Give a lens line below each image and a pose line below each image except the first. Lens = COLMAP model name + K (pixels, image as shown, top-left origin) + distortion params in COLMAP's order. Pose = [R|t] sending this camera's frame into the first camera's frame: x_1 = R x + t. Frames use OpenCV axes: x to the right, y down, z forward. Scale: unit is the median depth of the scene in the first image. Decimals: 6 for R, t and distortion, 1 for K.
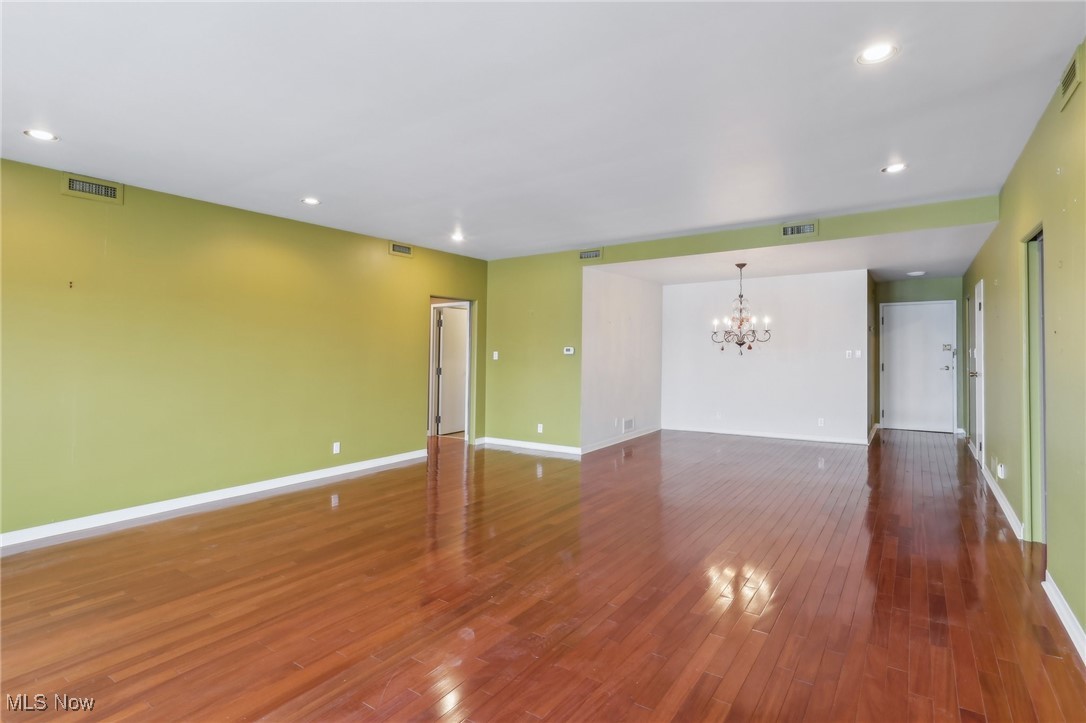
lens RADIAL K [[522.8, 0, 543.0], [0, 522.8, 361.5], [0, 0, 1]] dist [-0.001272, -0.000376]
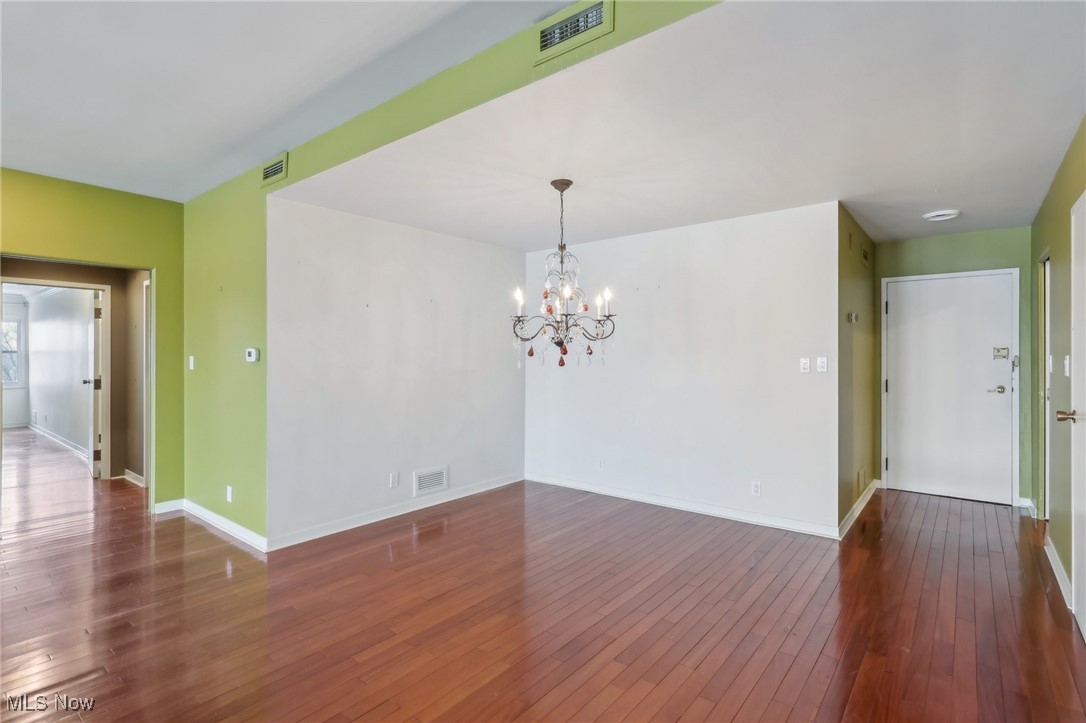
lens RADIAL K [[519.8, 0, 542.0], [0, 519.8, 366.6], [0, 0, 1]] dist [0.000029, 0.000927]
pose [[0.997763, 0.006681, -0.066518, 0.328424], [-0.006693, 0.999978, 0.000051, -0.009374], [0.066517, 0.000394, 0.997785, 0.422288]]
